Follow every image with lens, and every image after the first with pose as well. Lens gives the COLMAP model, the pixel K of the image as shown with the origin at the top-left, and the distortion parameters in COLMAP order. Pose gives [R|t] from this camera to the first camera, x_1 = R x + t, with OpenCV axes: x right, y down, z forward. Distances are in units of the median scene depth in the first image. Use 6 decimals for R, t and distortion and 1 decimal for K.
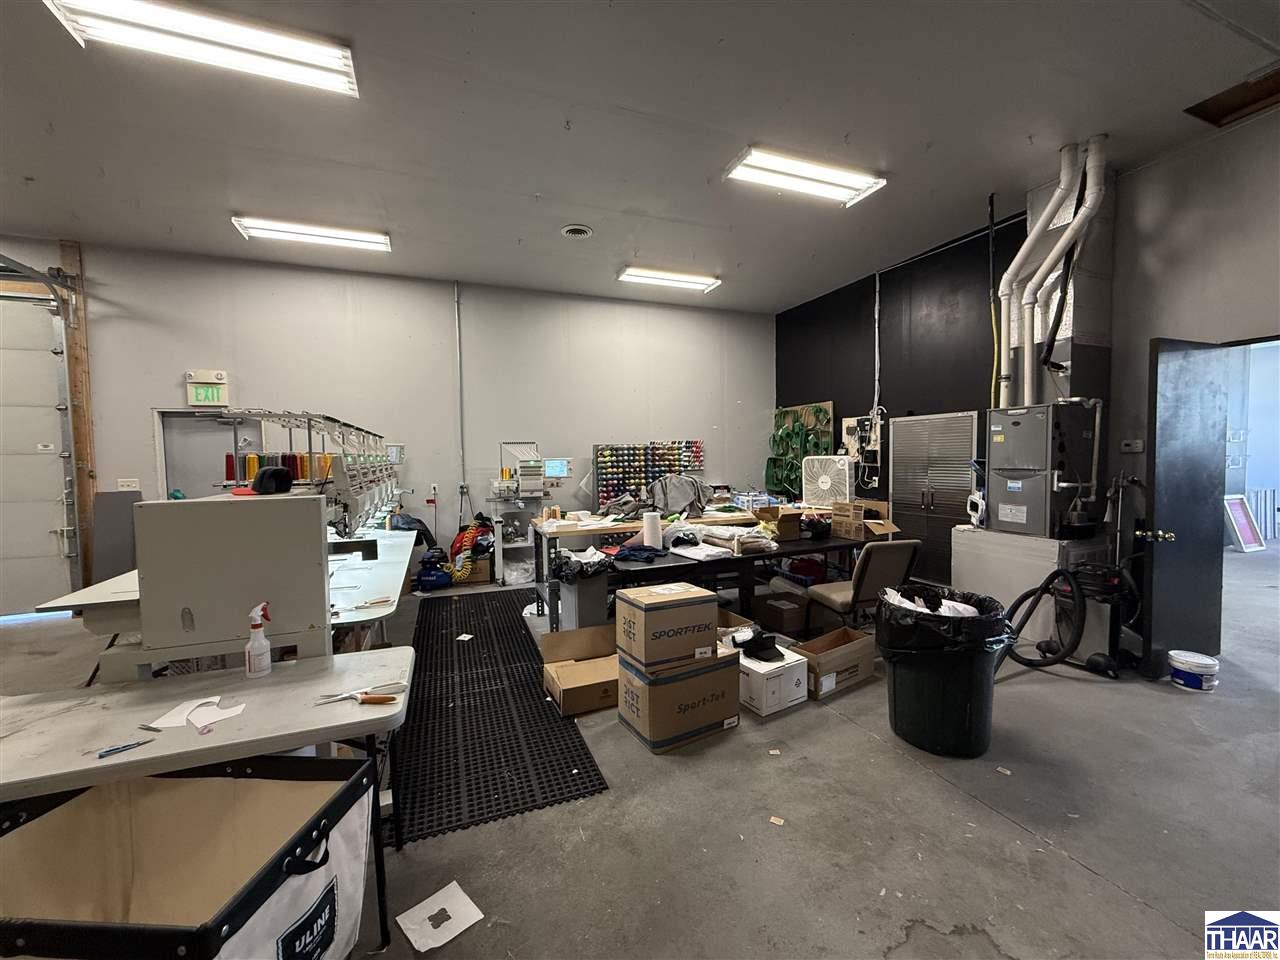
lens RADIAL K [[512.4, 0, 641.9], [0, 512.4, 476.2], [0, 0, 1]] dist [-0.002837, -0.000376]
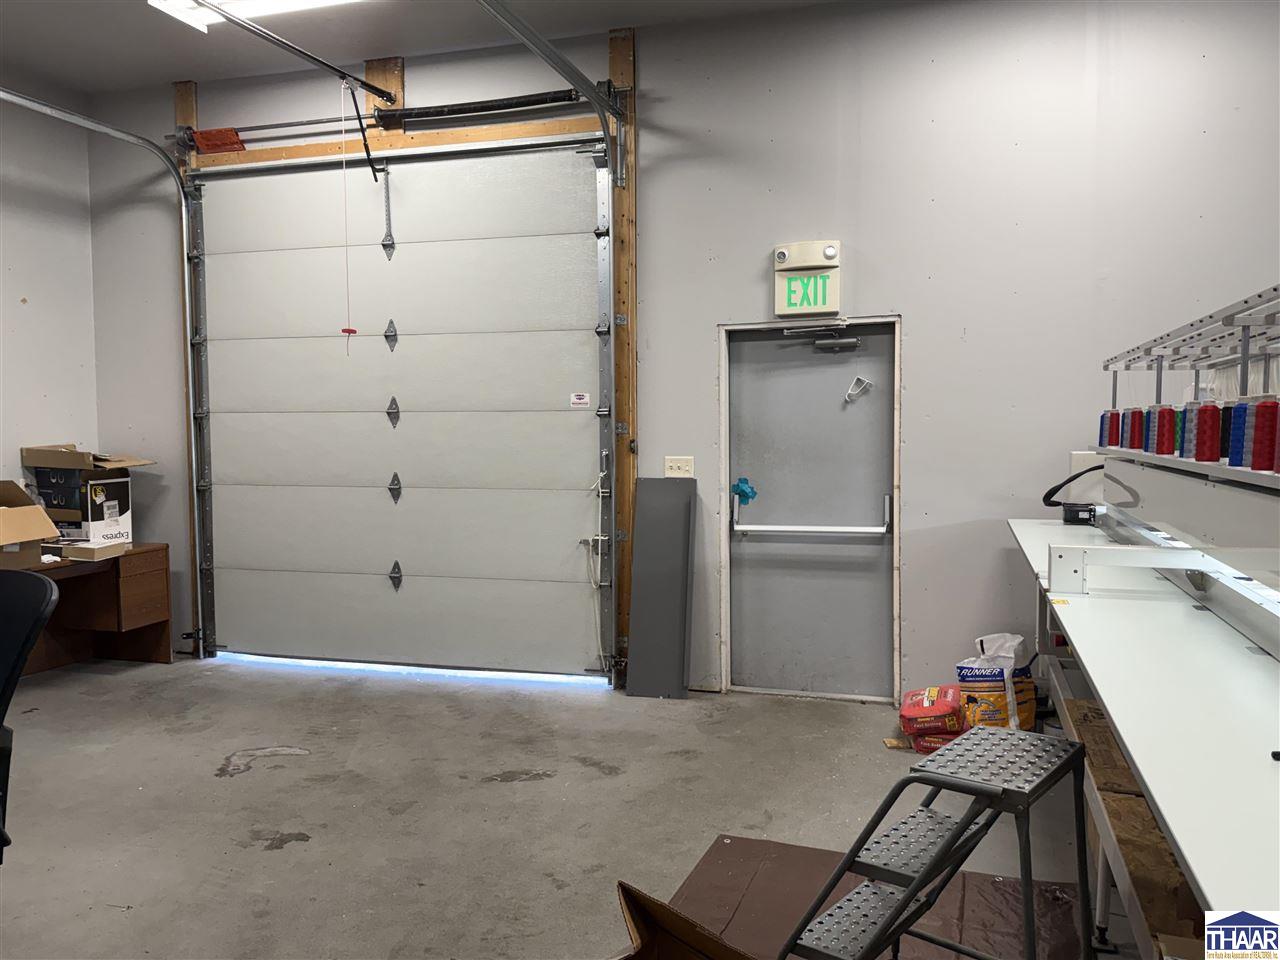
lens RADIAL K [[994.4, 0, 642.4], [0, 994.4, 483.8], [0, 0, 1]] dist [0.050802, -0.001394]
pose [[0.778131, 0.047653, -0.626292, -0.381234], [-0.030810, 0.998813, 0.037717, -0.003963], [0.627346, -0.010053, 0.778675, 0.146074]]
